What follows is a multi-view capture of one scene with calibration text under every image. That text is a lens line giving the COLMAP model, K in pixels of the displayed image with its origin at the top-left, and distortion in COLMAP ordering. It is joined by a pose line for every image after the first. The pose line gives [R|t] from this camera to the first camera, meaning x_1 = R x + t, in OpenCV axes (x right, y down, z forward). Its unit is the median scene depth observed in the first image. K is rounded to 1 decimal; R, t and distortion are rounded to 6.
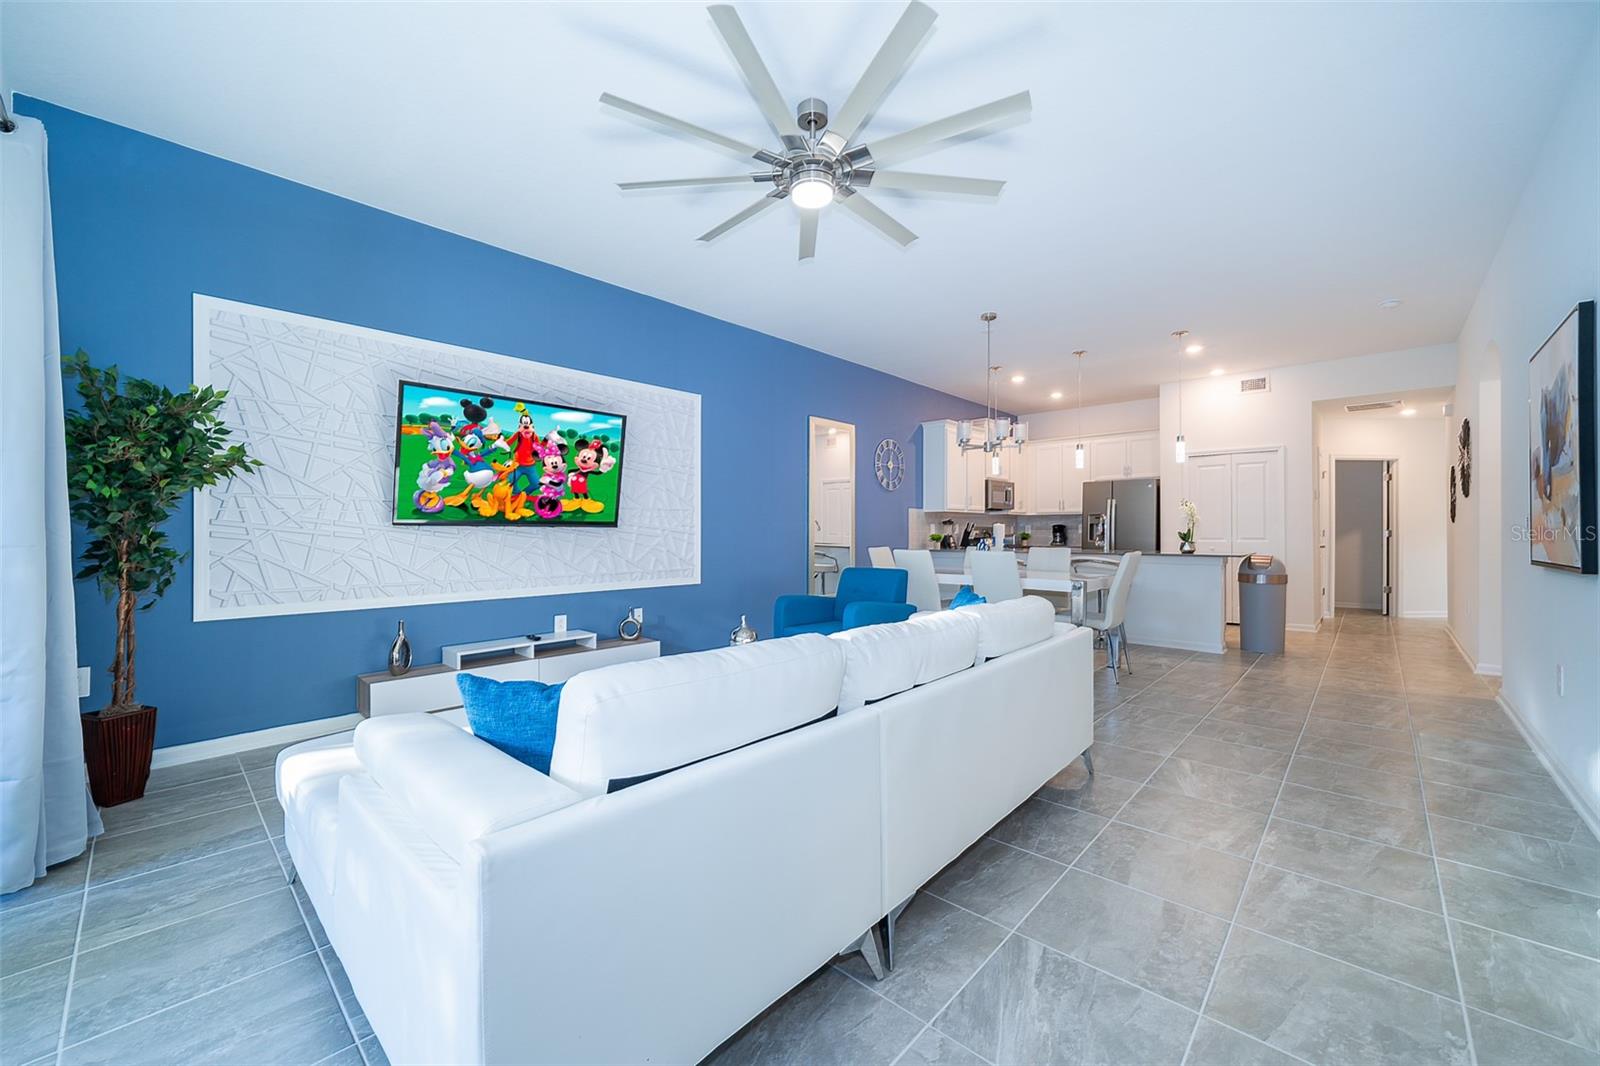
lens RADIAL K [[630.1, 0, 799.3], [0, 630.1, 514.4], [0, 0, 1]] dist [-0.010214, 0.000037]
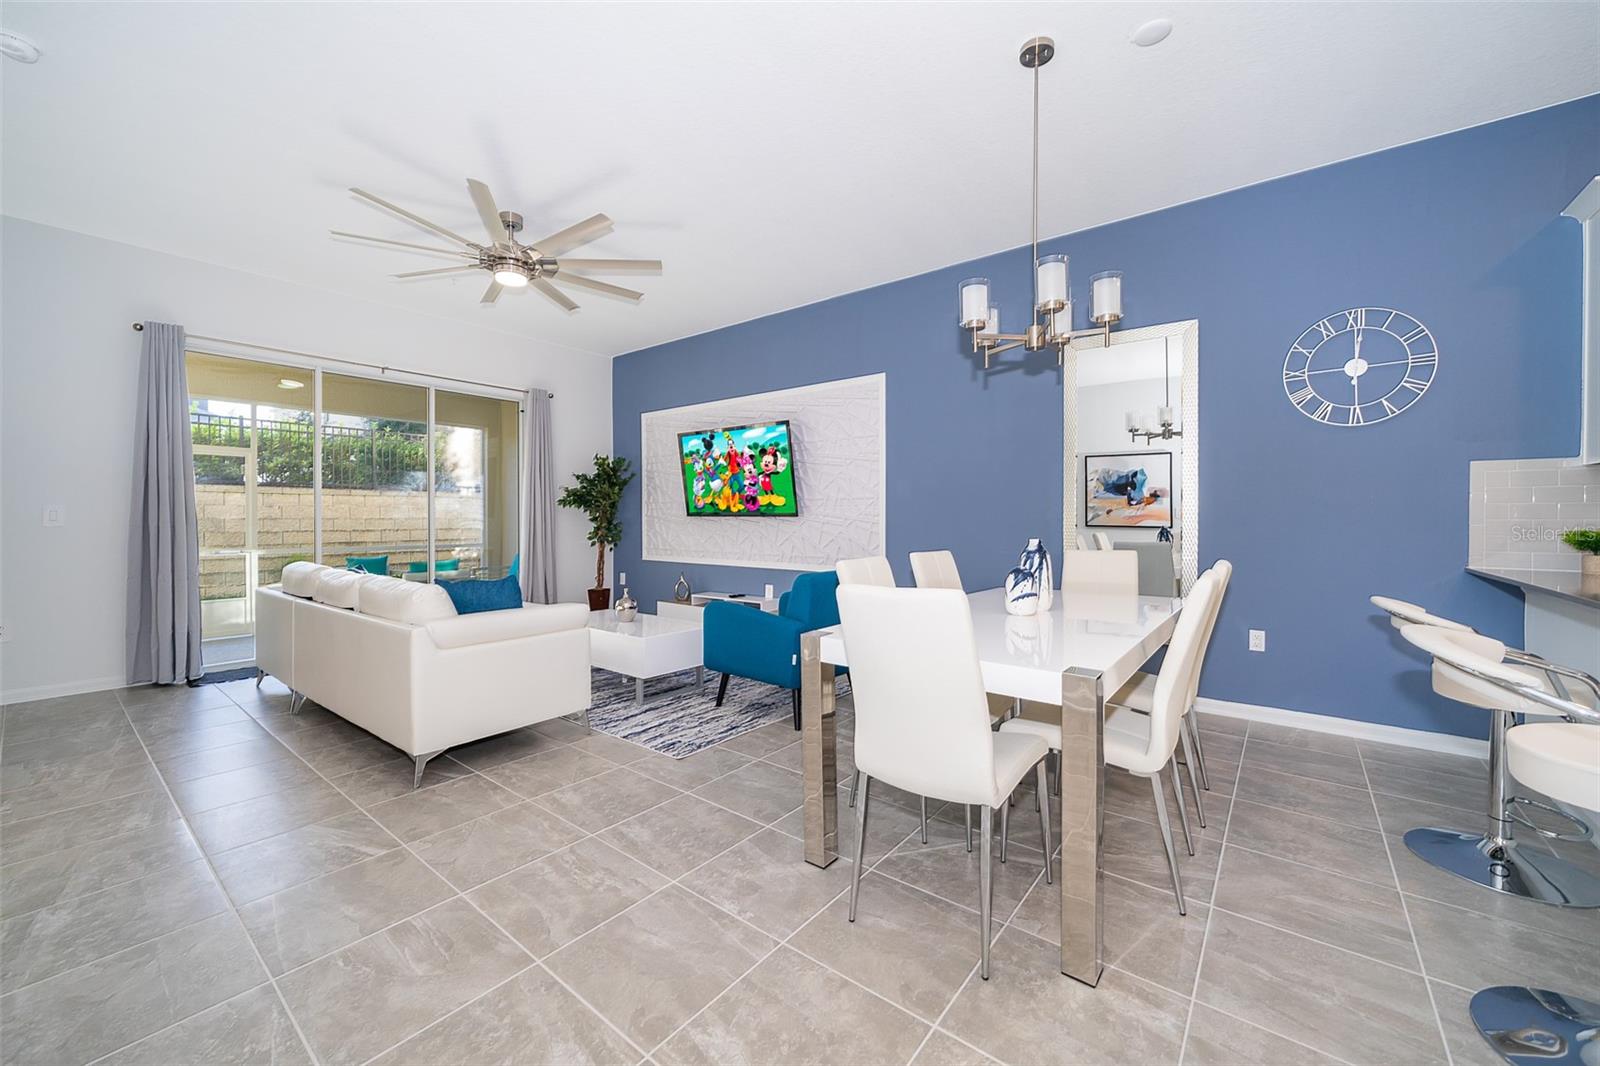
lens RADIAL K [[630.1, 0, 799.3], [0, 630.1, 514.4], [0, 0, 1]] dist [-0.010214, 0.000037]
pose [[0.060987, -0.002664, -0.998135, 0.992878], [0.024273, 0.999705, -0.001185, 0.018702], [0.997843, -0.024156, 0.061033, 1.060995]]
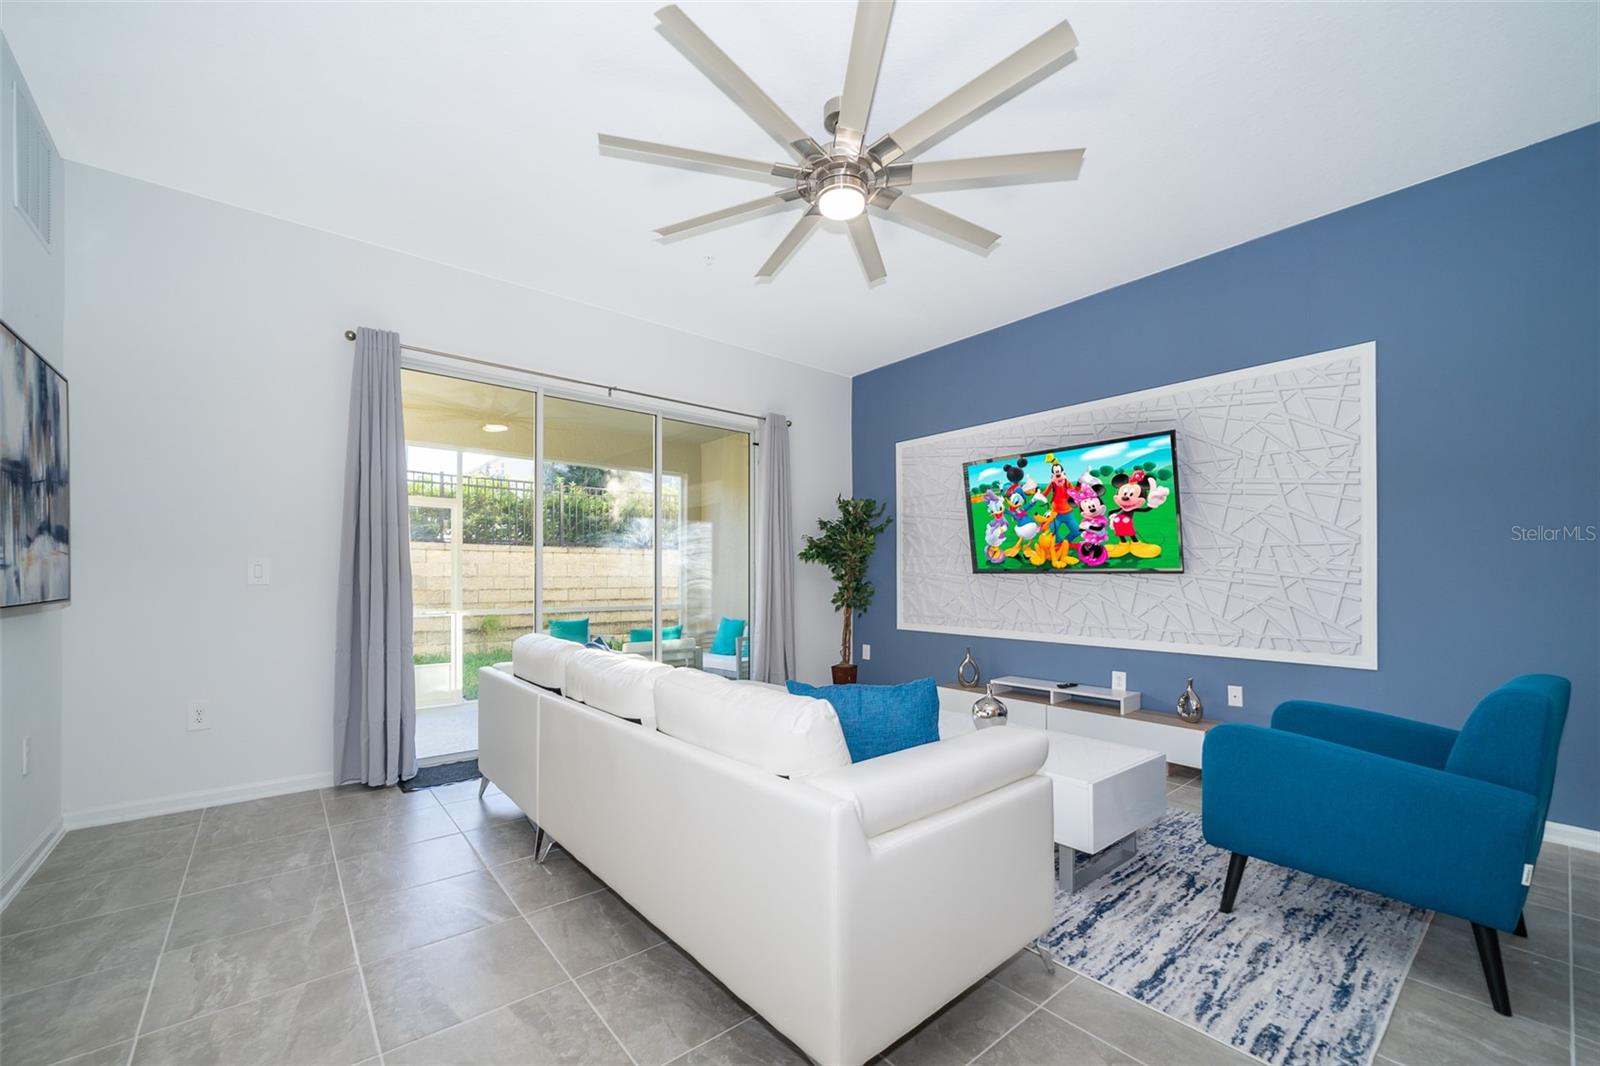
lens RADIAL K [[630.6, 0, 797.8], [0, 630.6, 566.9], [0, 0, 1]] dist [-0.009468, -0.000077]
pose [[-0.137884, -0.013338, -0.990359, 0.620953], [0.023149, 0.999593, -0.016685, 0.014517], [0.990178, -0.025226, -0.137519, 0.720111]]
